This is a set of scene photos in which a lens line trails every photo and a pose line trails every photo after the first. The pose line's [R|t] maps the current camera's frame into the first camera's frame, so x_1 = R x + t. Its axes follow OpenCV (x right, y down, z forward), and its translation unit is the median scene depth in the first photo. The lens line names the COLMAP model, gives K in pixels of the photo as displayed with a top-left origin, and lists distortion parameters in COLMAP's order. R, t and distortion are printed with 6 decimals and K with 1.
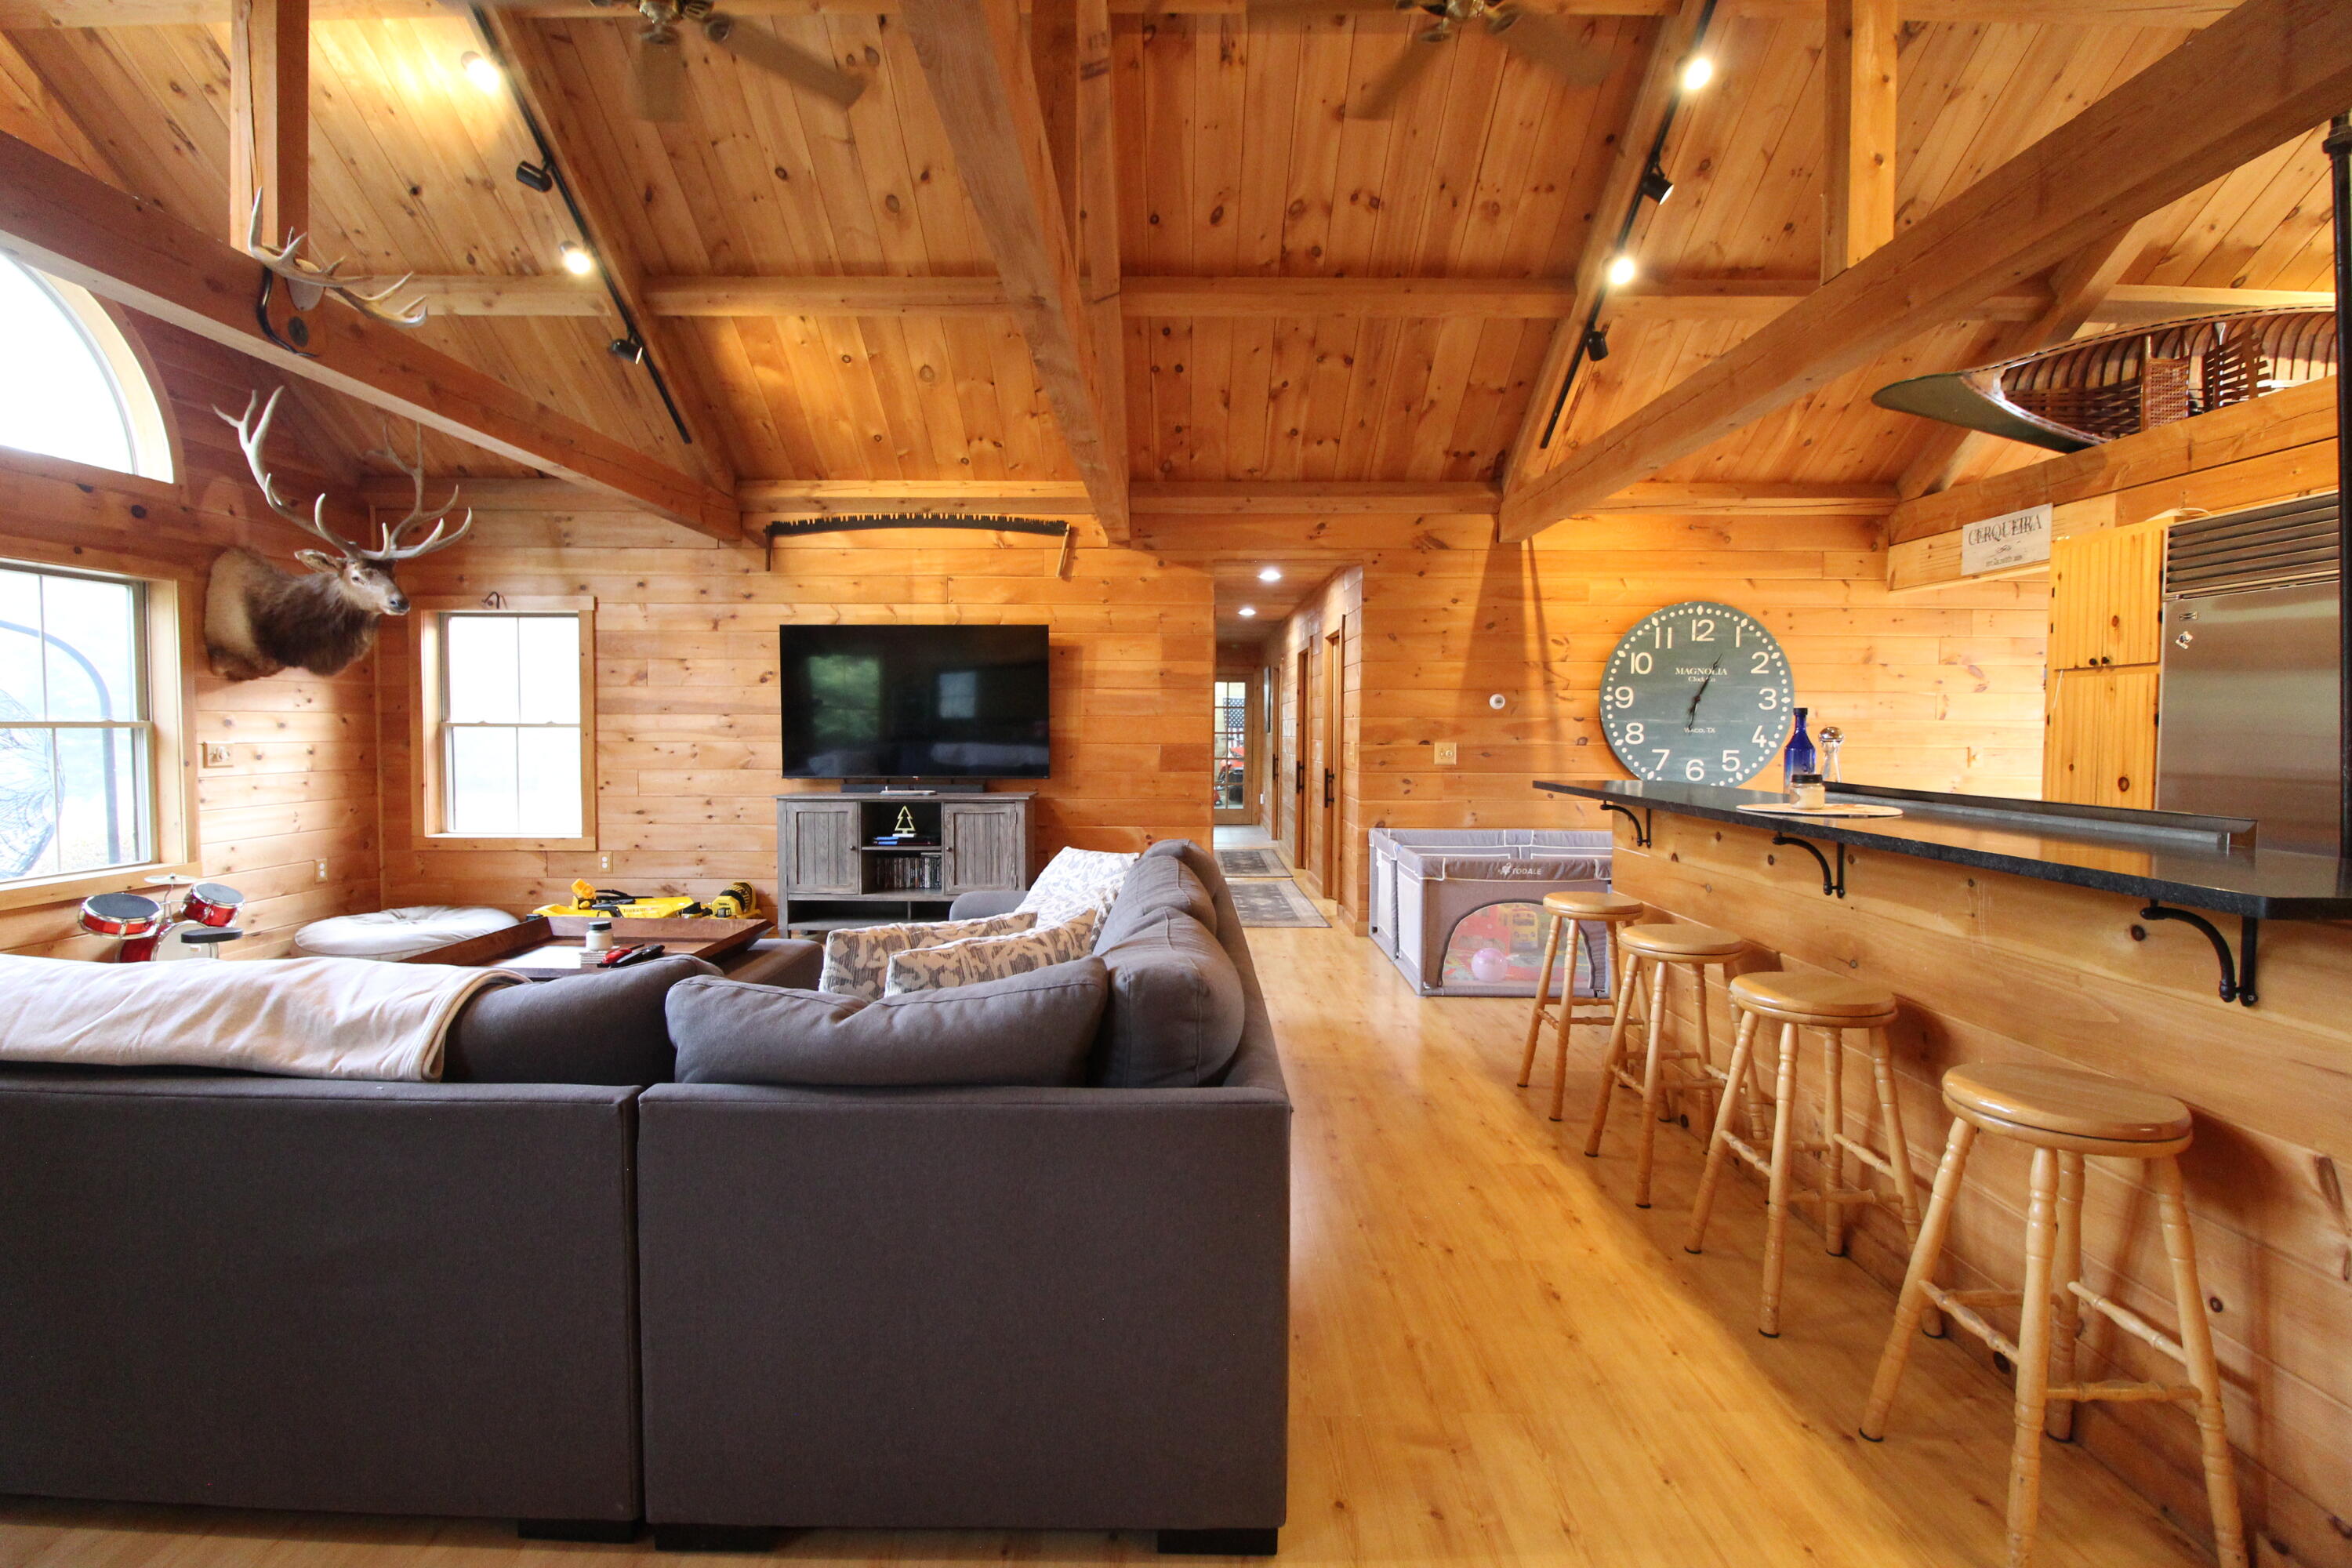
lens RADIAL K [[1095.9, 0, 1160.5], [0, 1095.9, 776.2], [0, 0, 1]] dist [-0.001579, -0.000677]
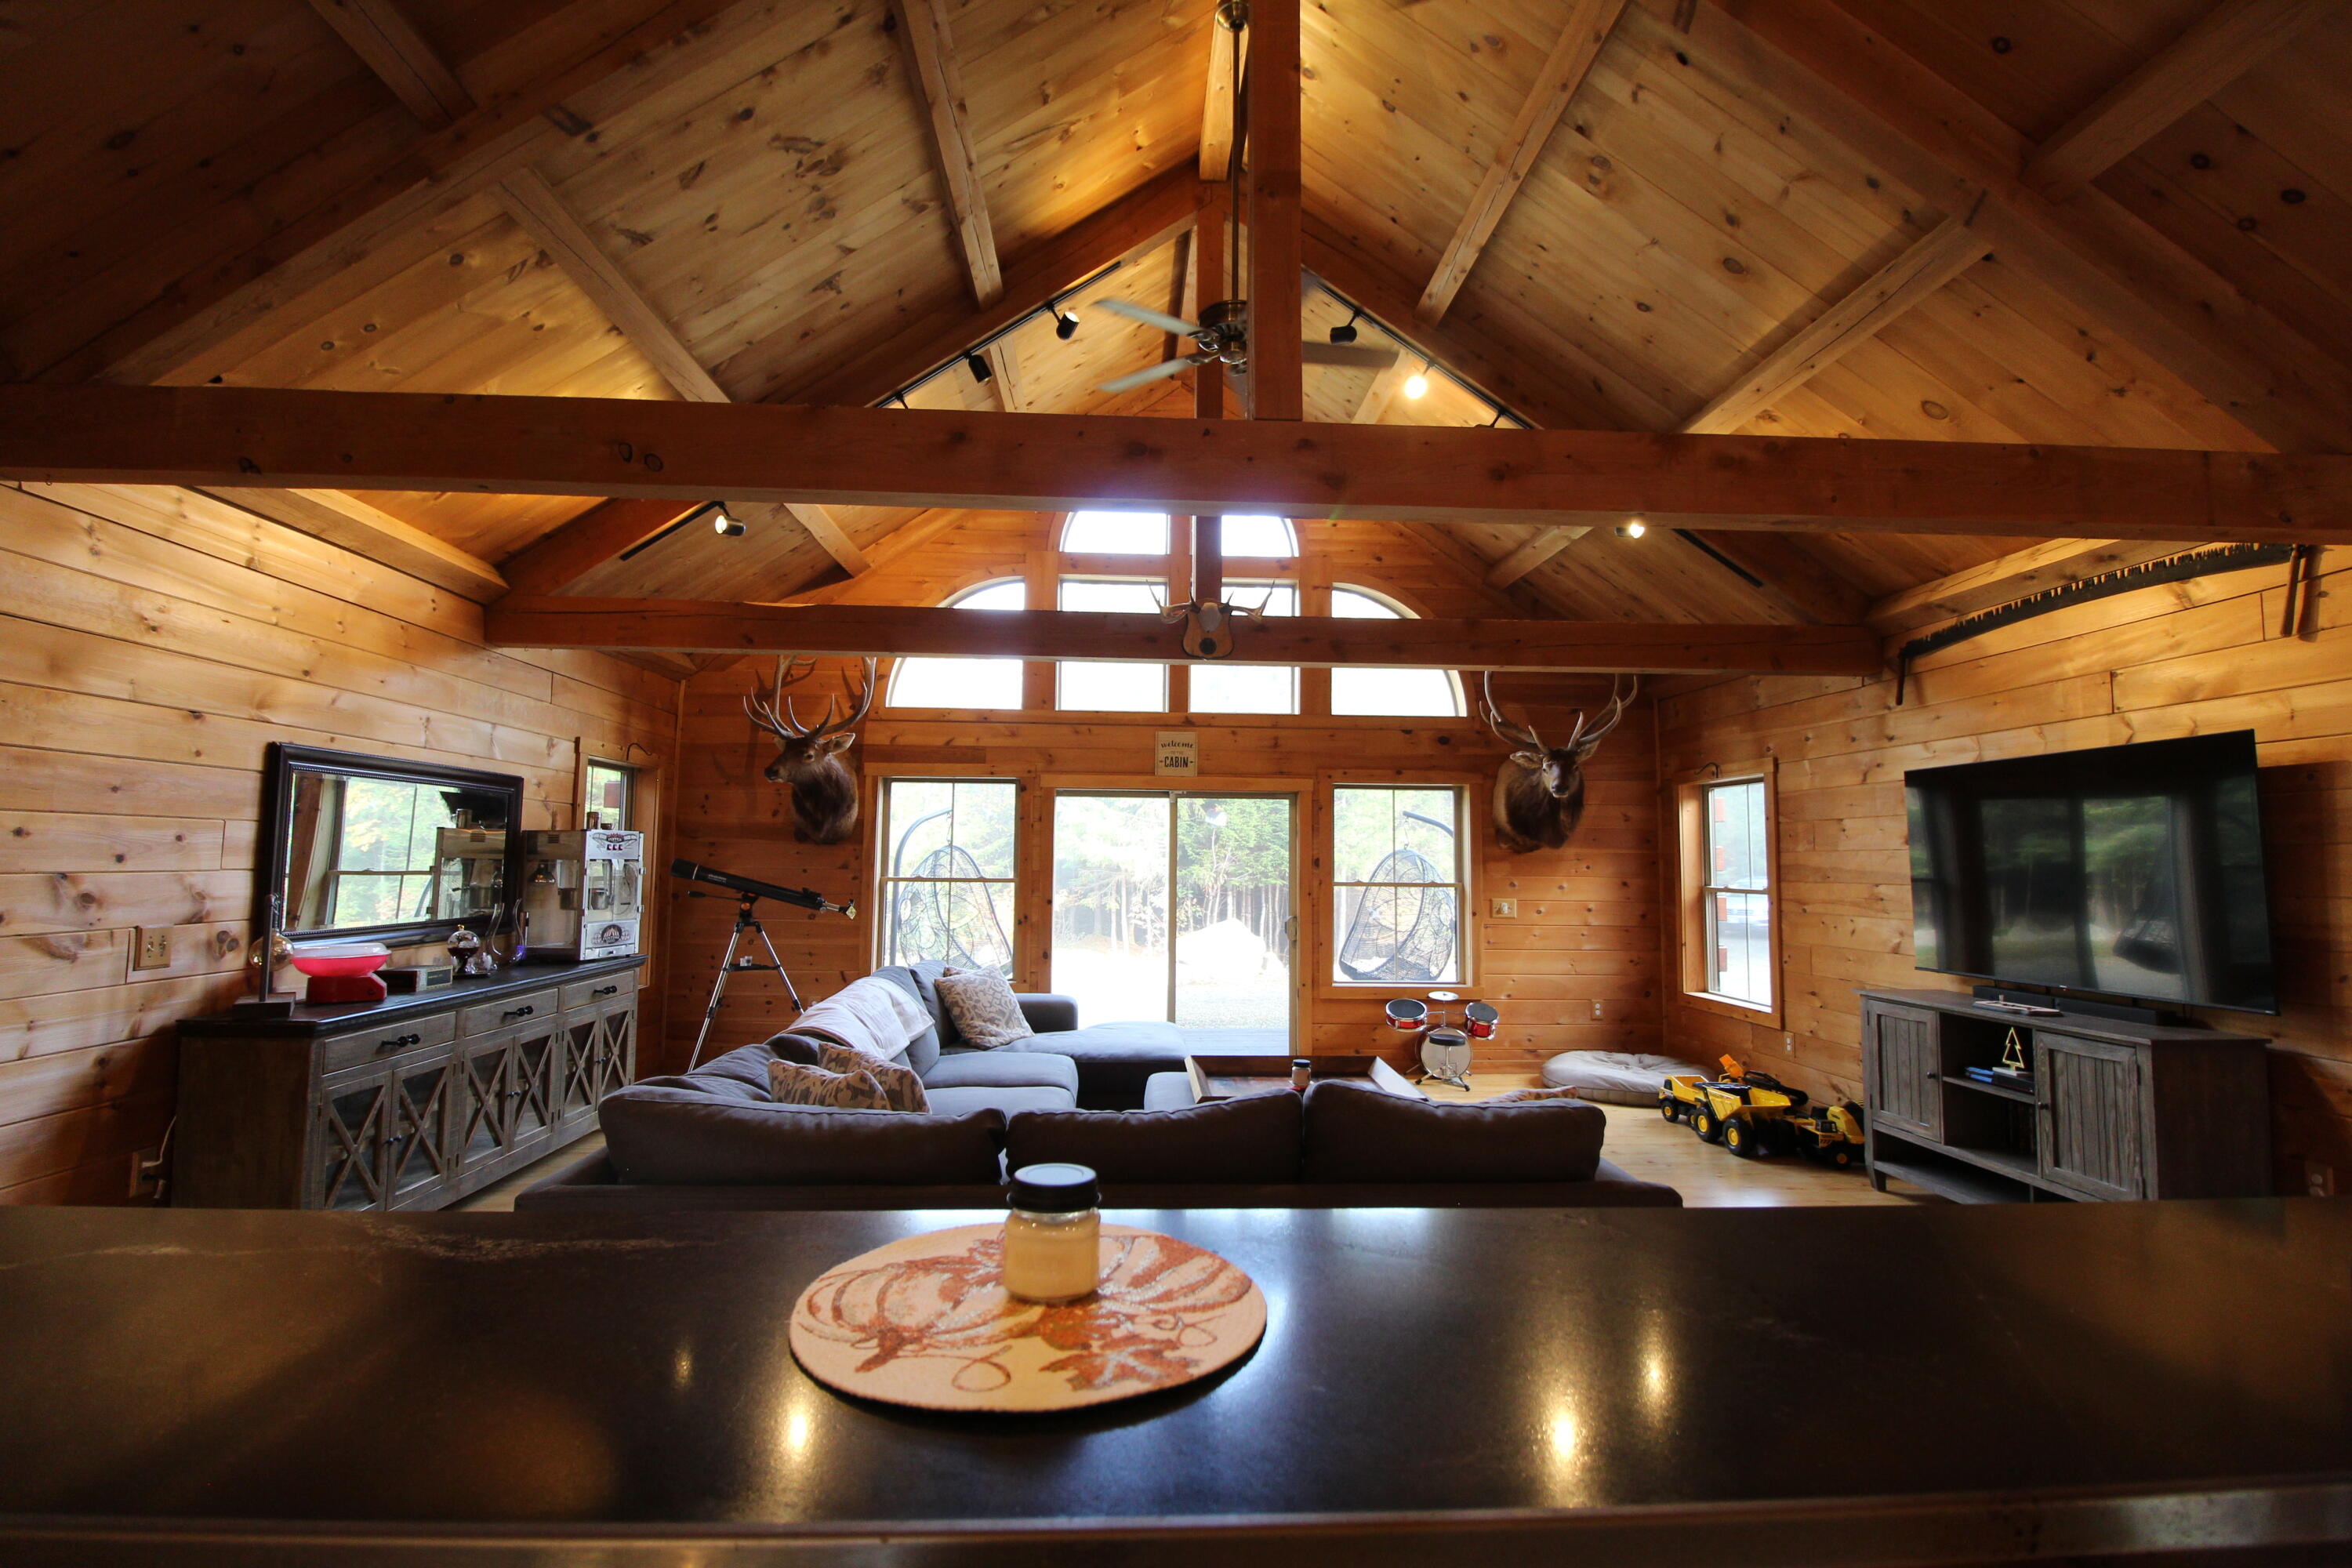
lens RADIAL K [[1095.9, 0, 1177.5], [0, 1095.9, 771.9], [0, 0, 1]] dist [-0.001579, -0.000677]
pose [[0.063348, -0.084607, -0.994399, 0.400597], [-0.061975, 0.994143, -0.088533, -0.036126], [0.996065, 0.067237, 0.057733, 0.435741]]
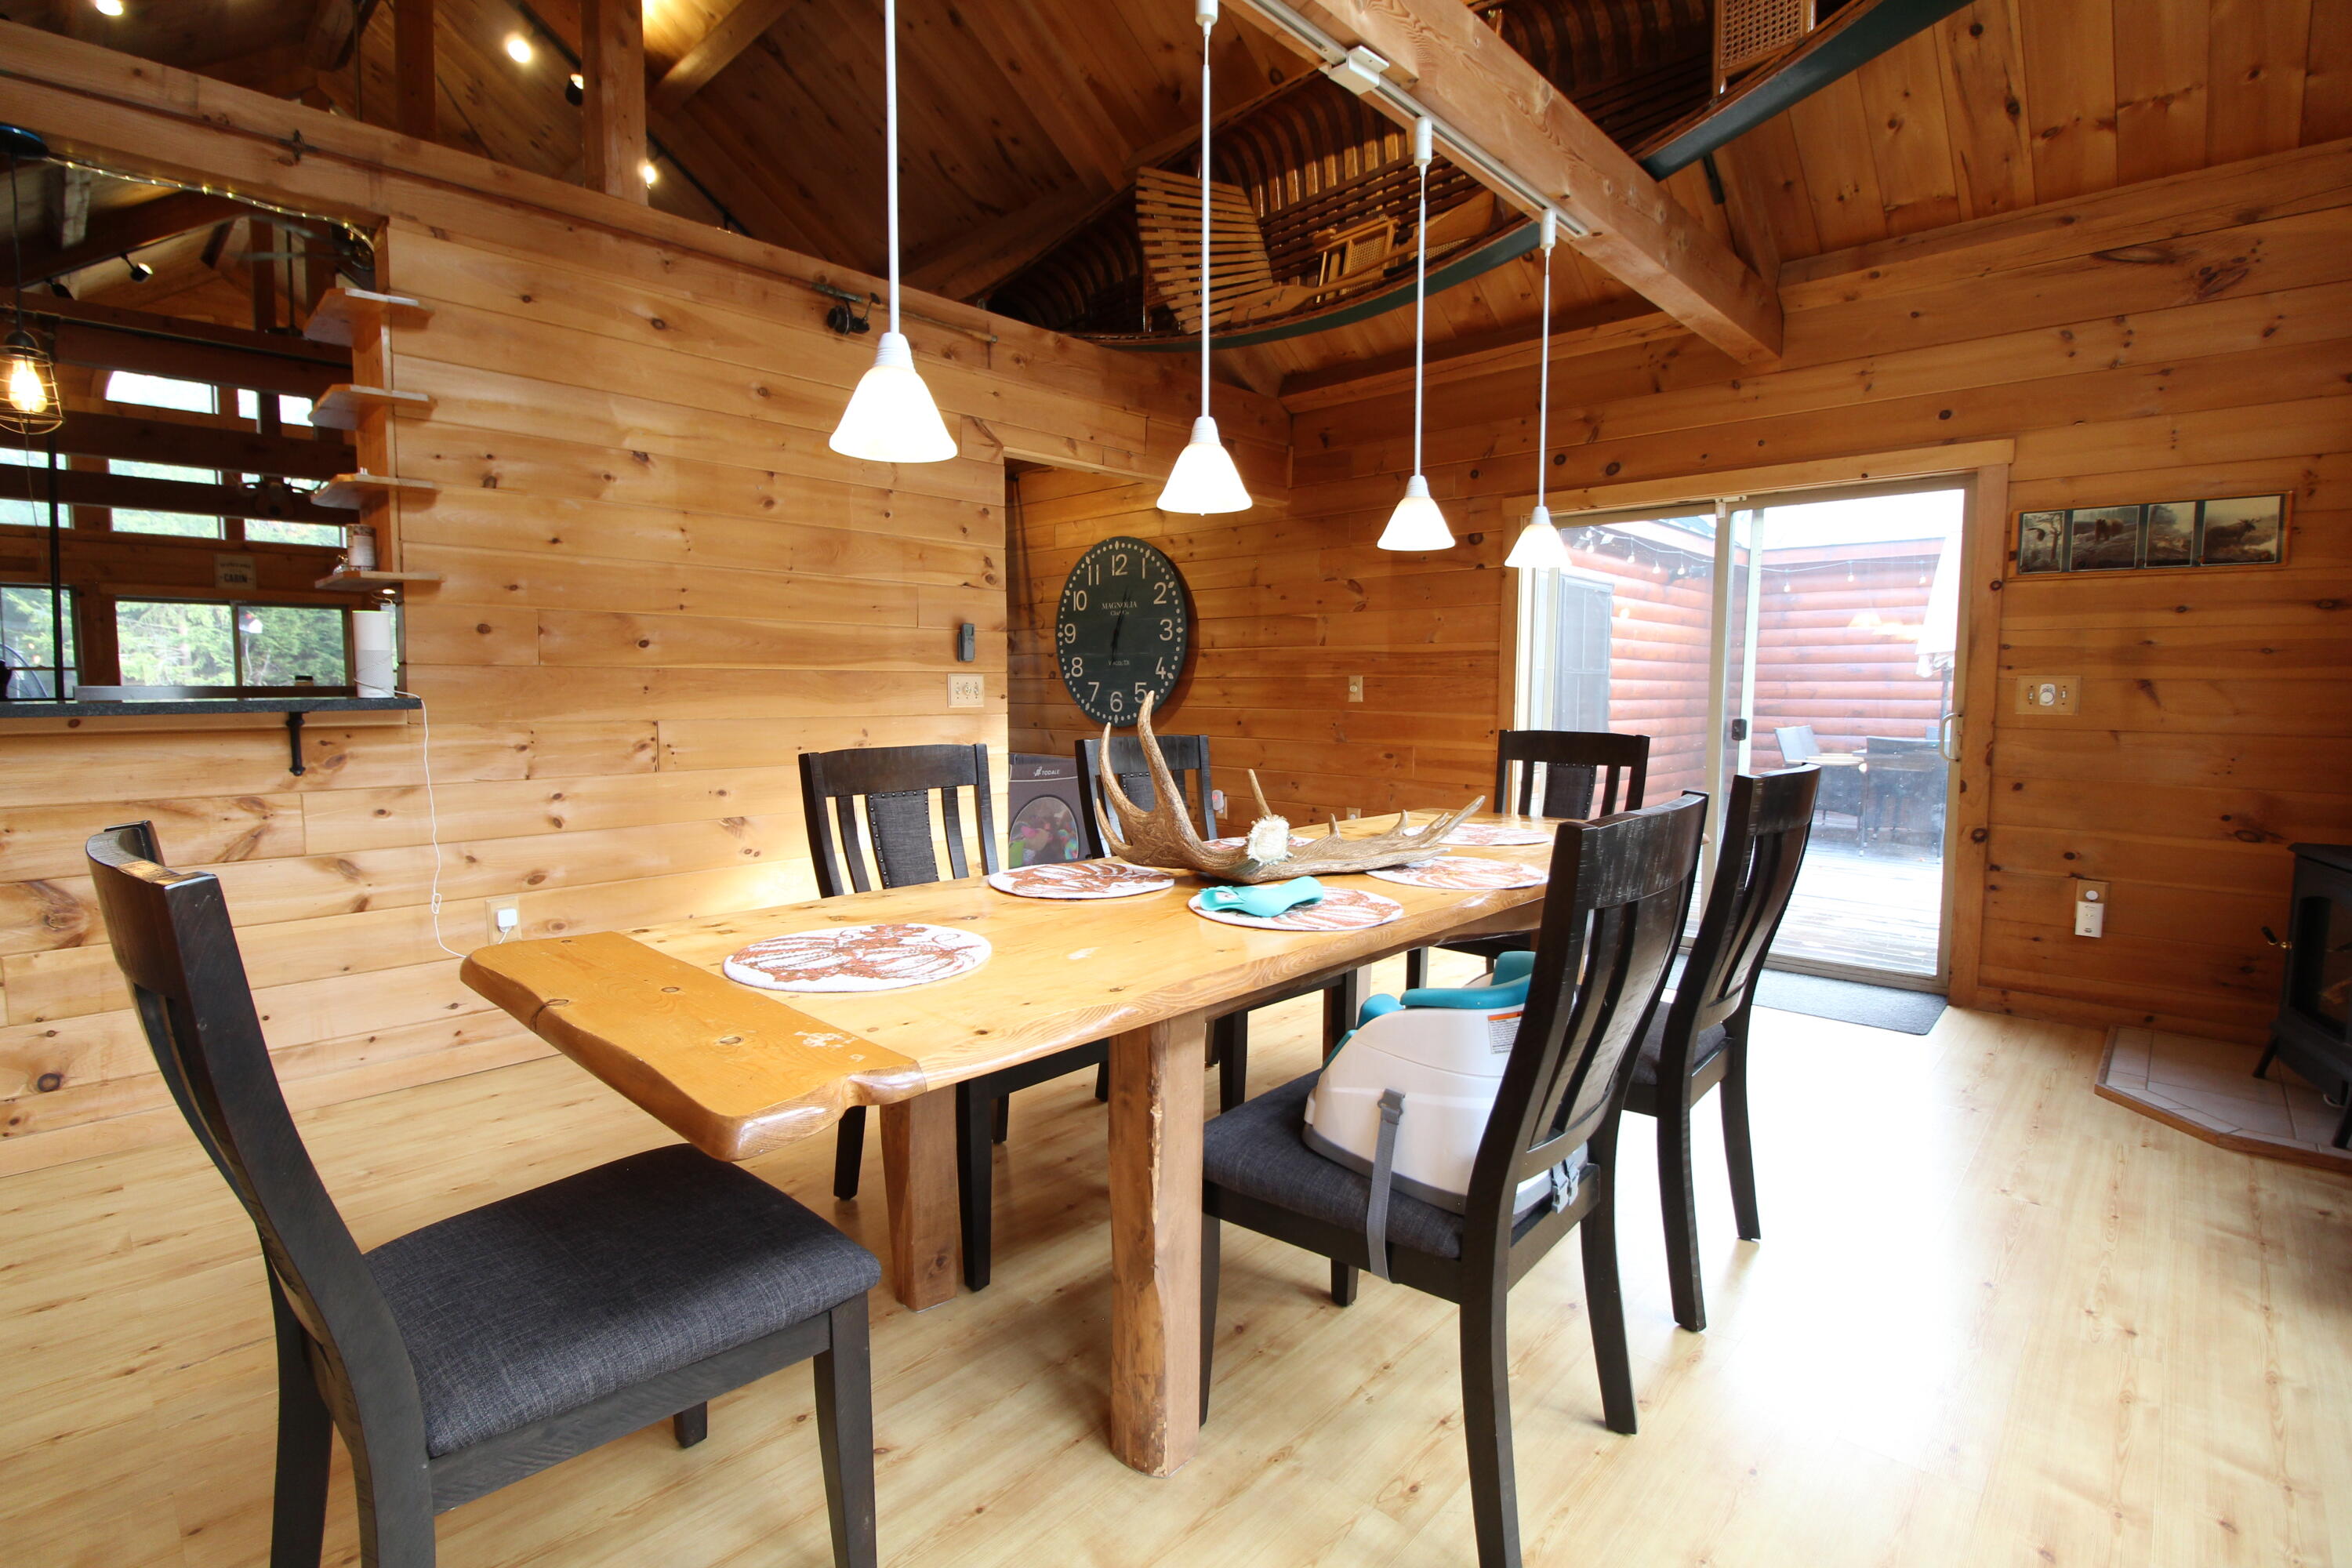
lens RADIAL K [[1095.9, 0, 1175.6], [0, 1095.9, 781.8], [0, 0, 1]] dist [-0.001579, -0.000677]
pose [[0.728923, 0.054148, -0.682451, 1.241595], [-0.033437, 0.998493, 0.043511, 0.022955], [0.683779, -0.008897, 0.729635, 0.286464]]
